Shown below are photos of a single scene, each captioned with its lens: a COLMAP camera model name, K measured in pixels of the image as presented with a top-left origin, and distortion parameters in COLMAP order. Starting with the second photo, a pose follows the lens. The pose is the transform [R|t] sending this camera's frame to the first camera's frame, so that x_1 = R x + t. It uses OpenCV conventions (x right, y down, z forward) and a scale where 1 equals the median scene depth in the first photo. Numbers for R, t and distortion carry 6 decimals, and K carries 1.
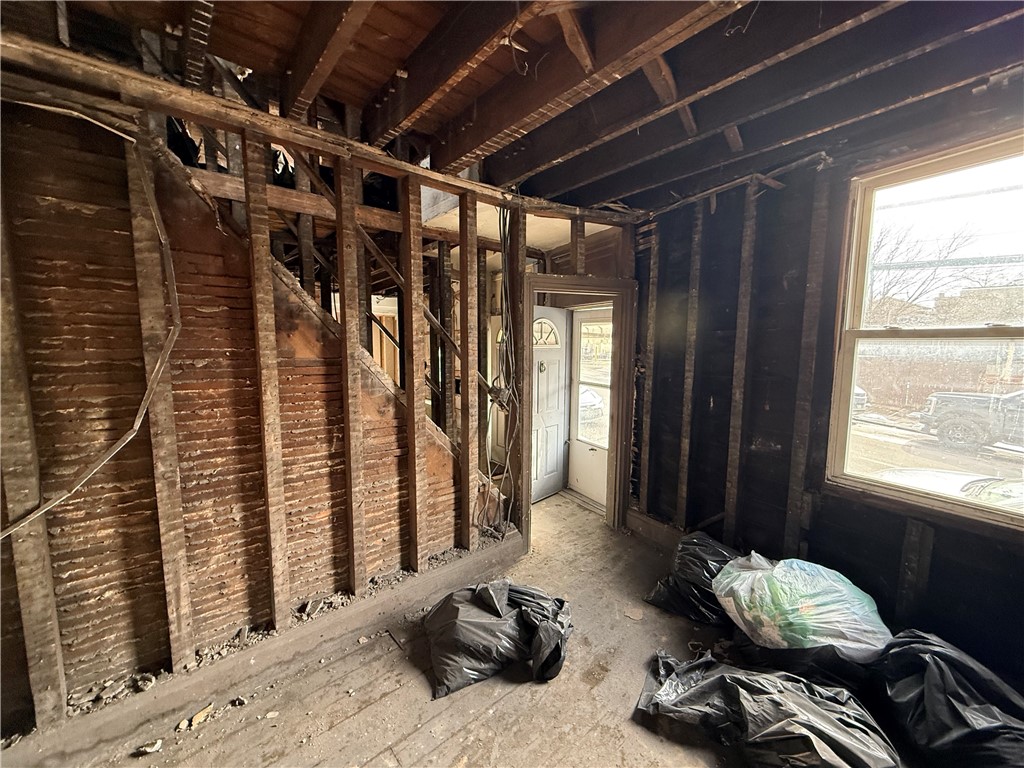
lens RADIAL K [[408.8, 0, 510.8], [0, 408.8, 387.4], [0, 0, 1]] dist [0.001857, -0.000502]
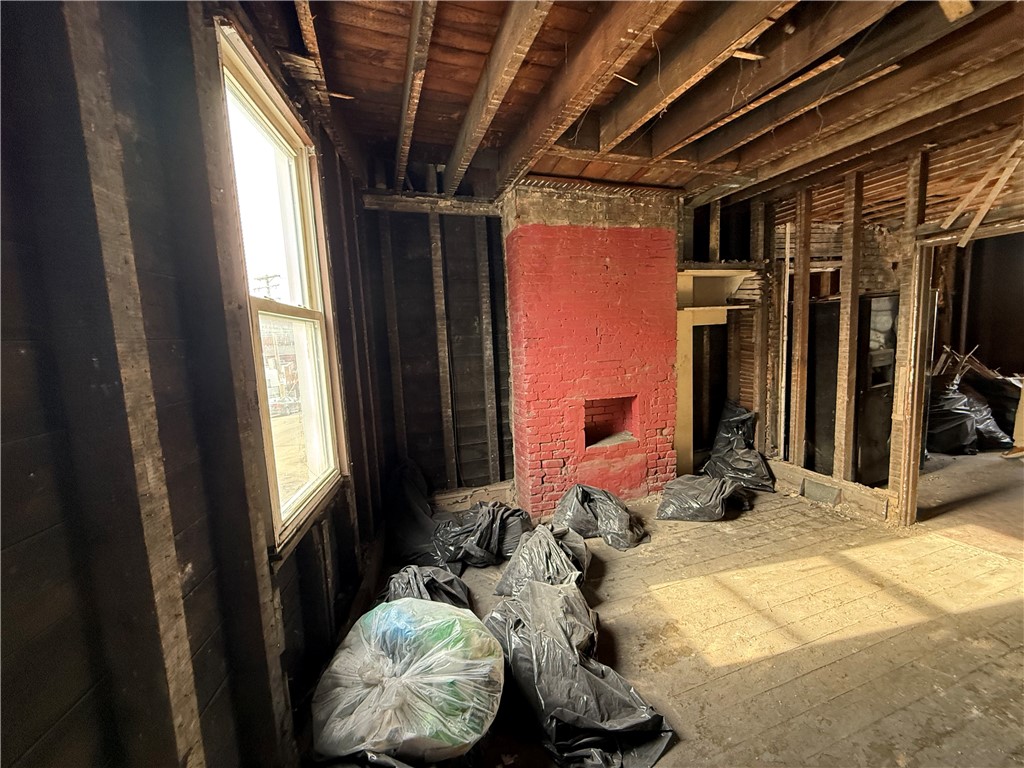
lens RADIAL K [[408.8, 0, 513.5], [0, 408.8, 384.2], [0, 0, 1]] dist [0.001857, -0.000502]
pose [[-0.922986, -0.008365, 0.384743, 0.198402], [0.078789, 0.974478, 0.210200, -0.088989], [-0.376682, 0.224325, -0.898771, 1.175207]]
